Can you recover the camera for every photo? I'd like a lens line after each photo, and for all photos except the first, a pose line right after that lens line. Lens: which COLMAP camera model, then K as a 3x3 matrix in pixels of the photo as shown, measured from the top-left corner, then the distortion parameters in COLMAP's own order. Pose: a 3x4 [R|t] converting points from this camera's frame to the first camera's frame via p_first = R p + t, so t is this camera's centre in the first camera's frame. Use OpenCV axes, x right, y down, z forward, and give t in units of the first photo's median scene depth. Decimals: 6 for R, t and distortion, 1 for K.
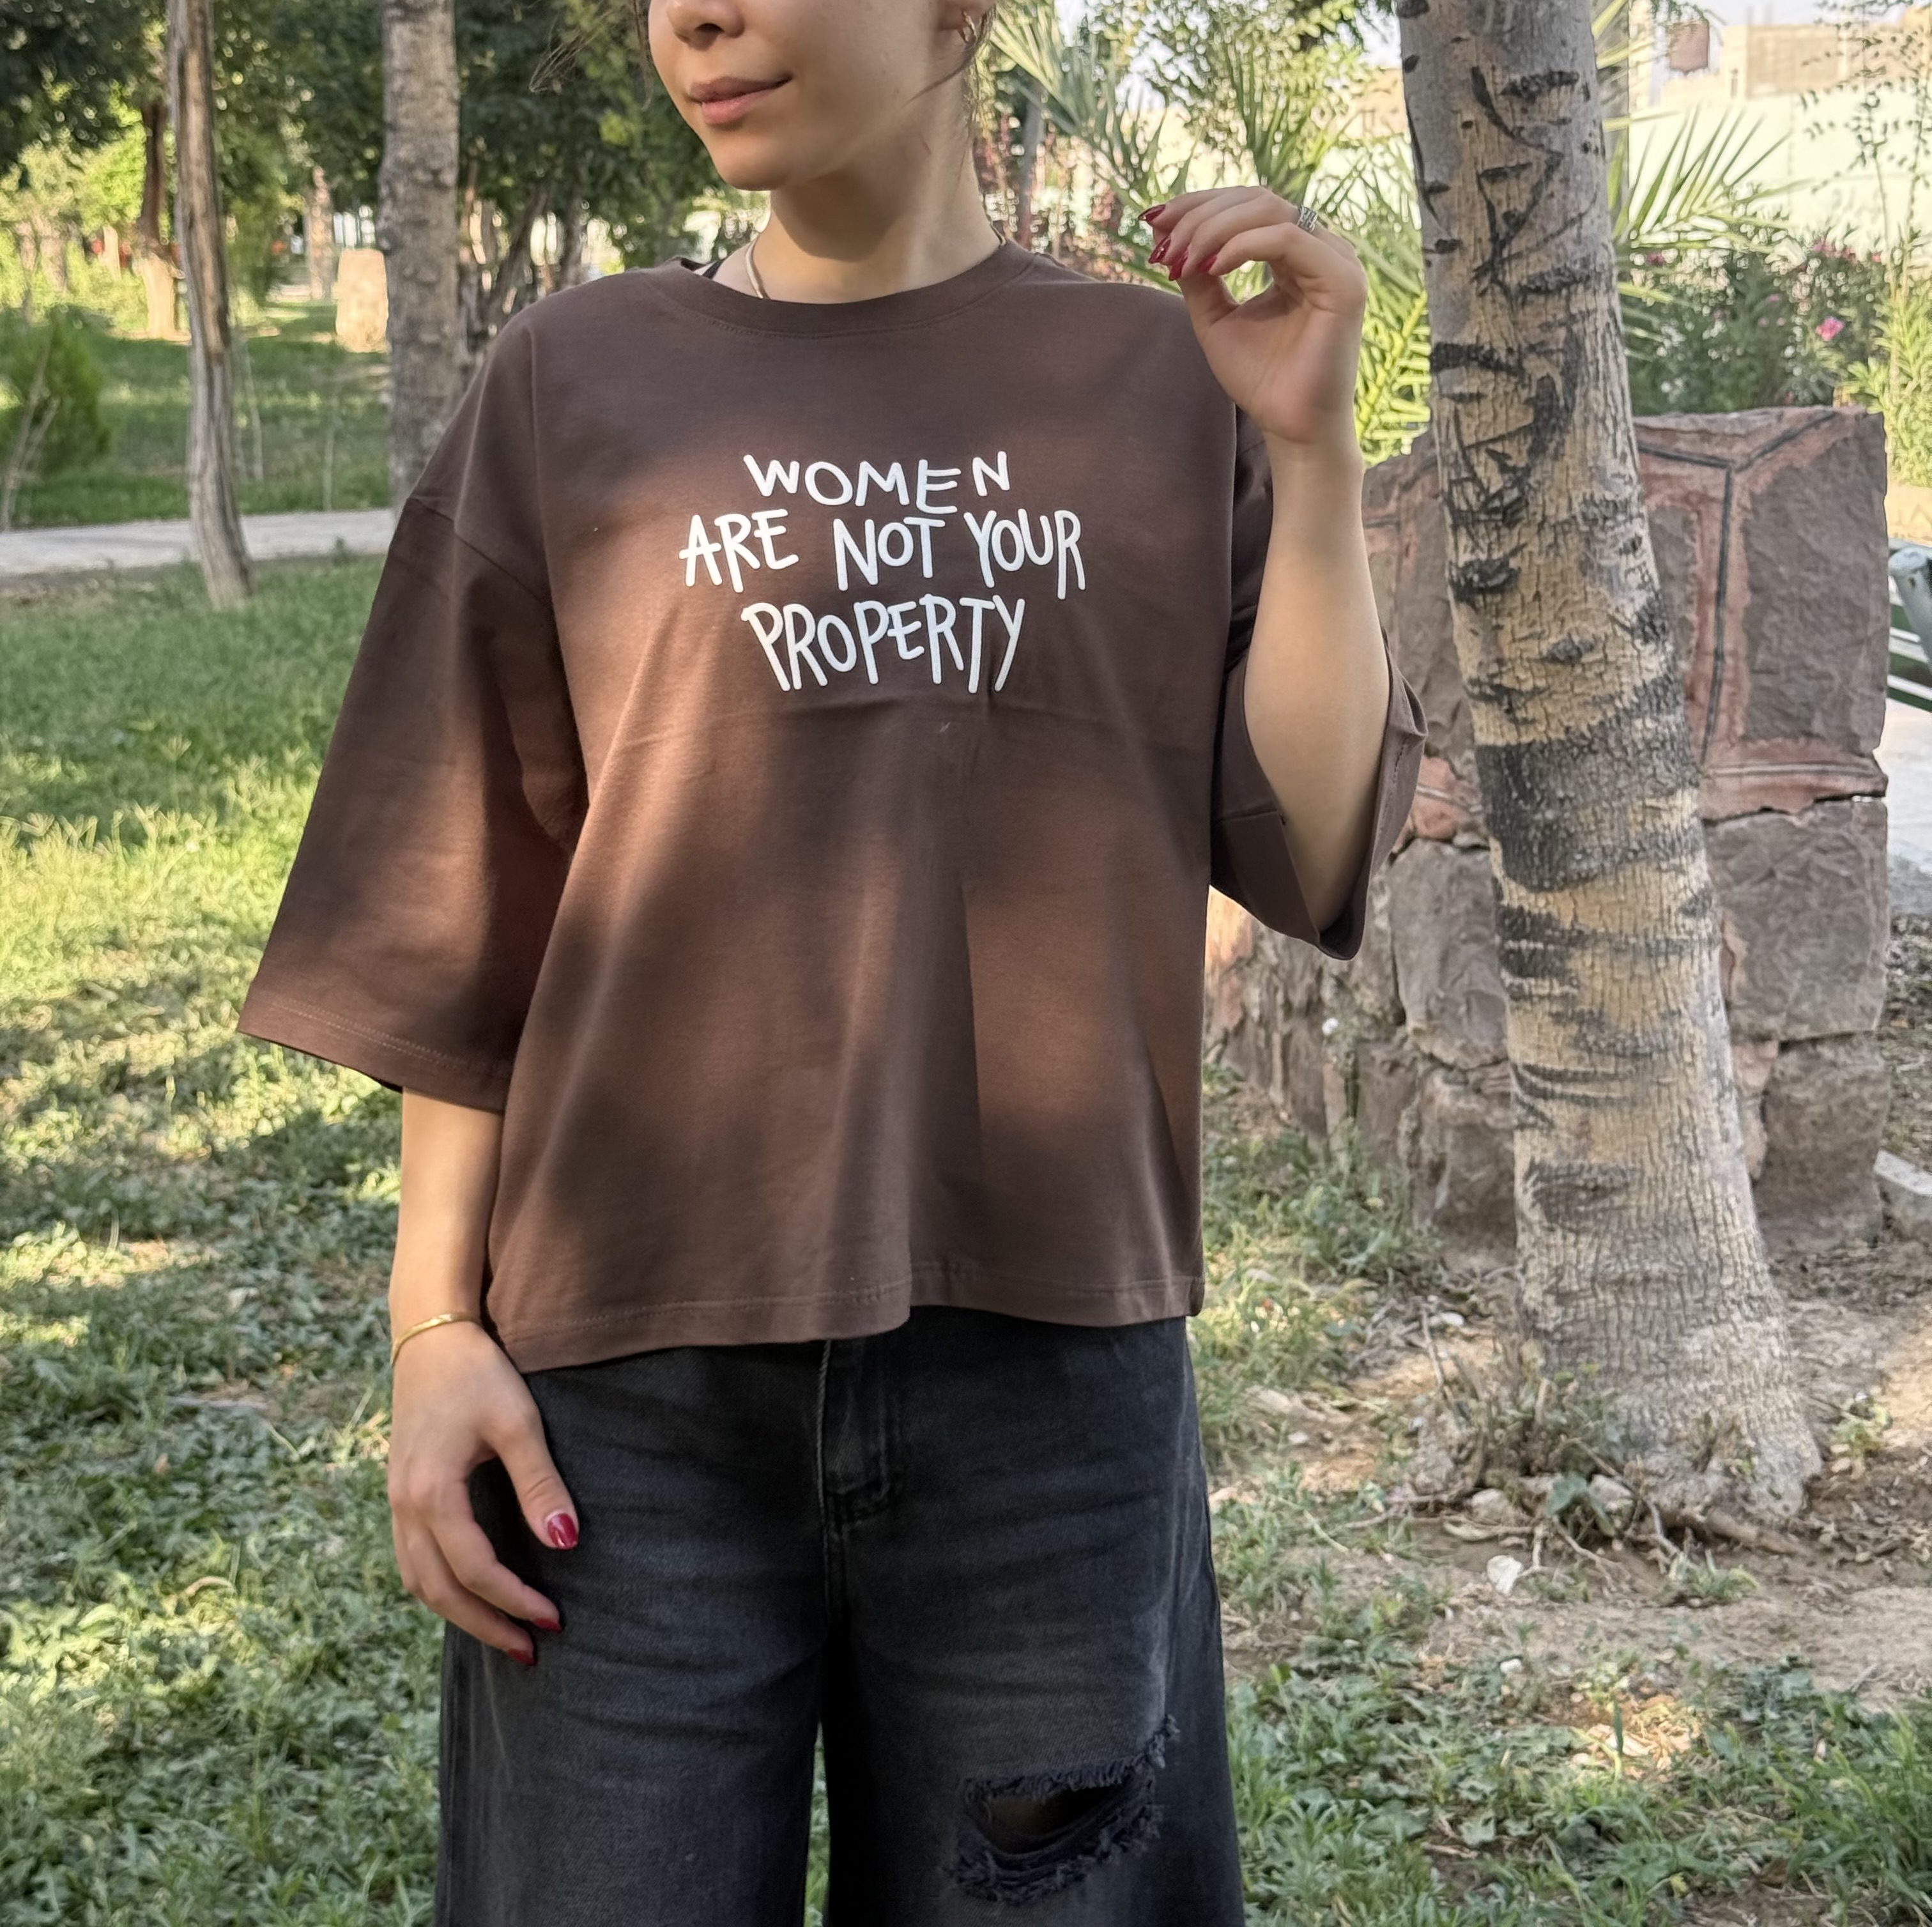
lens RADIAL K [[3592.3, 0, 987.6], [0, 3592.3, 780.3], [0, 0, 1]] dist [0.127730, 0.000000]
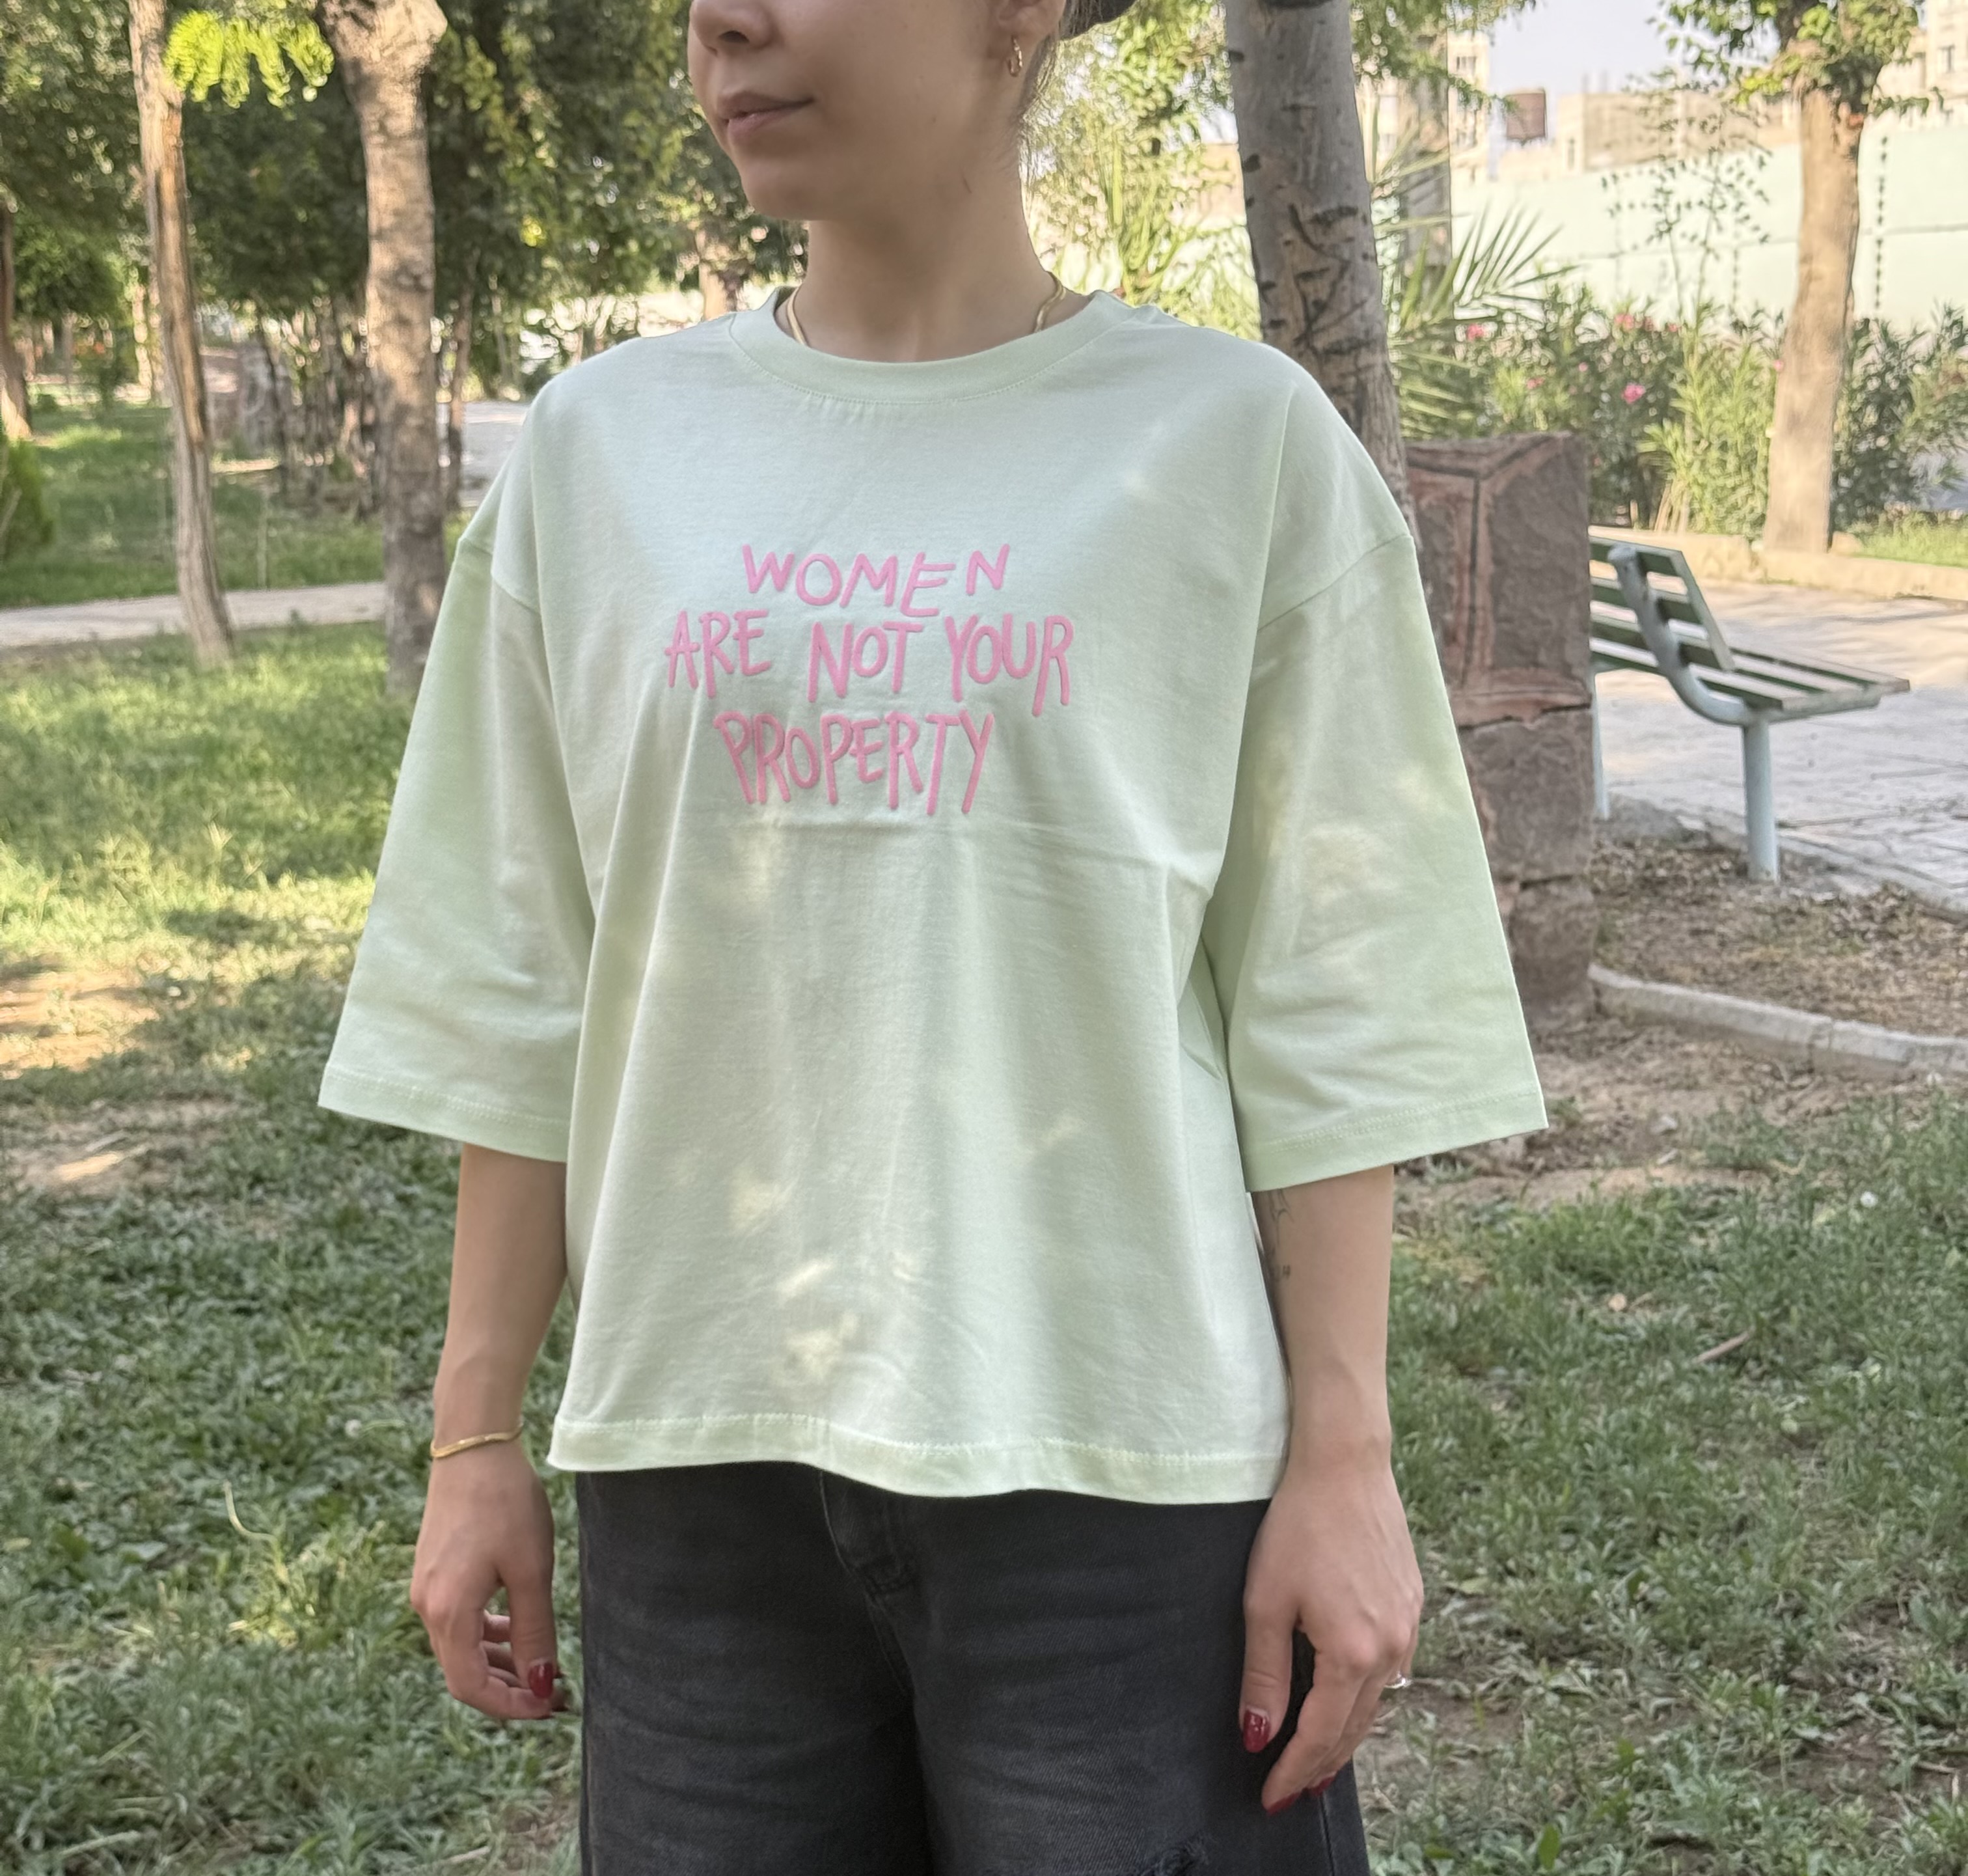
lens RADIAL K [[3651.2, 0, 982.7], [0, 3651.2, 1022.7], [0, 0, 1]] dist [0.136833, 0.000000]
pose [[0.998853, -0.027721, 0.039044, -0.062398], [0.026192, 0.998891, 0.039127, 0.079379], [-0.040085, -0.038059, 0.998471, -0.530830]]
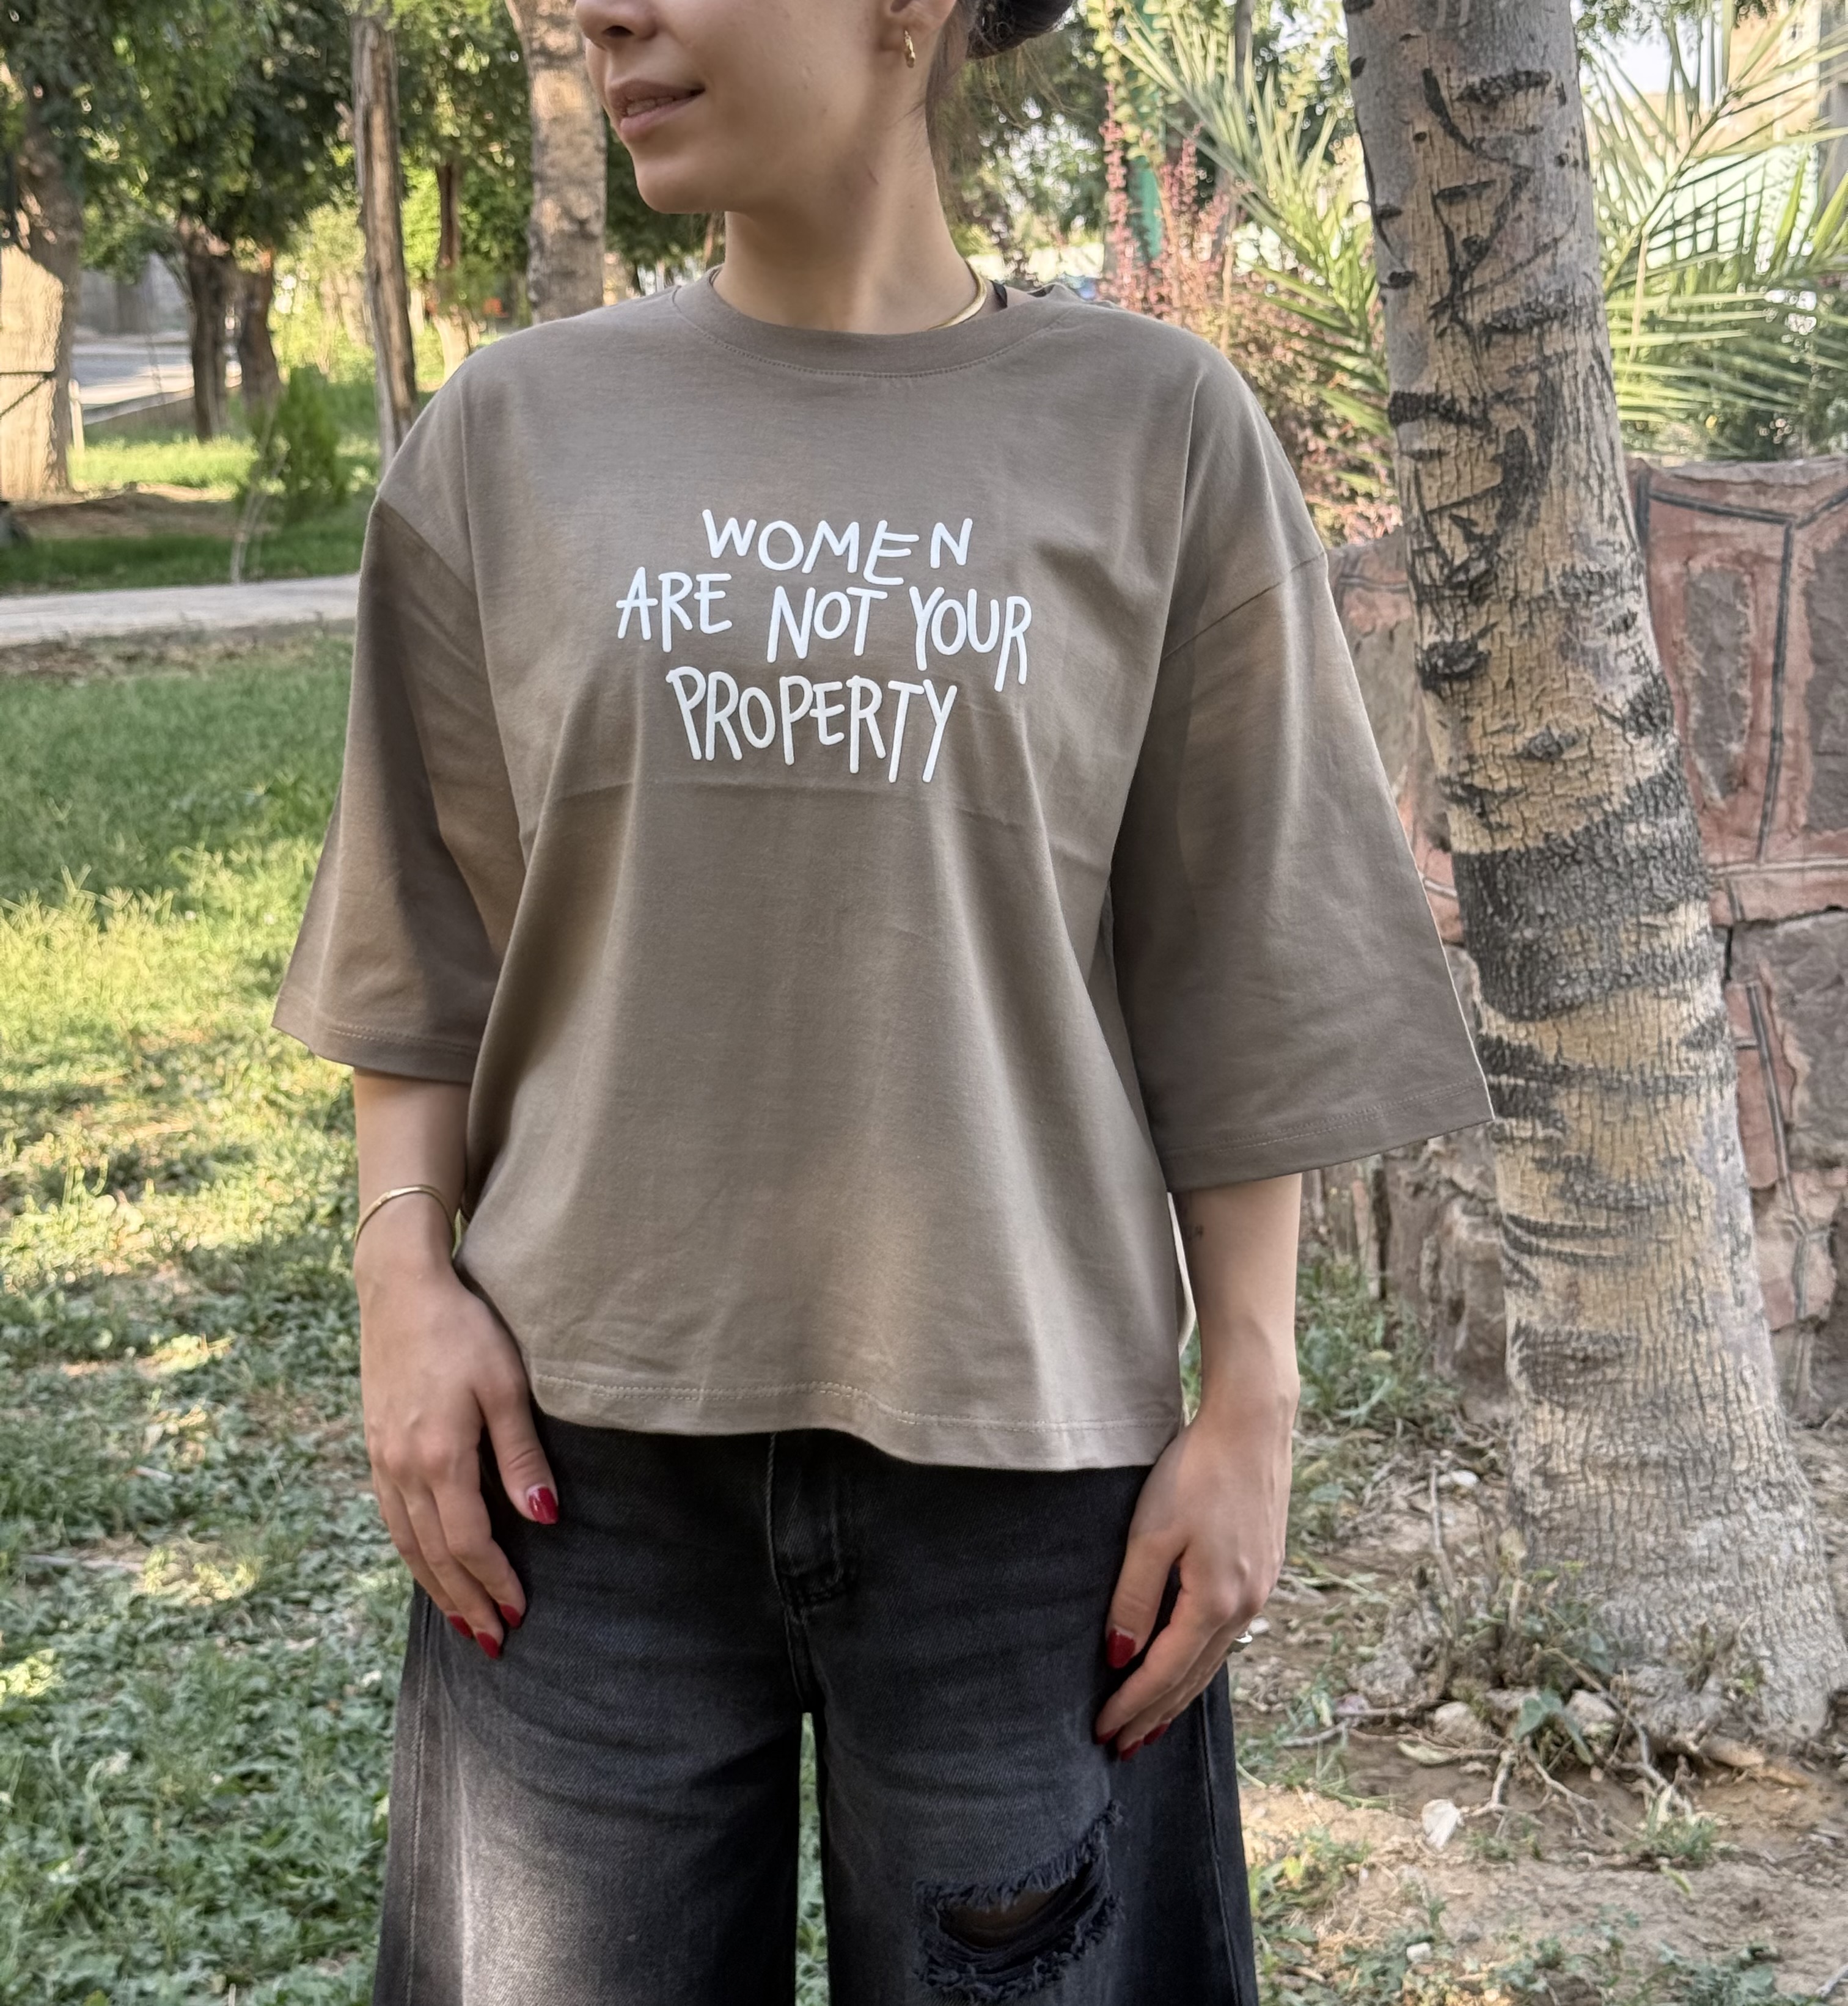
lens RADIAL K [[3408.8, 0, 917.4], [0, 3408.8, 919.3], [0, 0, 1]] dist [0.118218, 0.000000]
pose [[0.994908, -0.001868, -0.100773, 0.092257], [0.005416, 0.999375, 0.034943, -0.023668], [0.100645, -0.035311, 0.994296, 0.161985]]
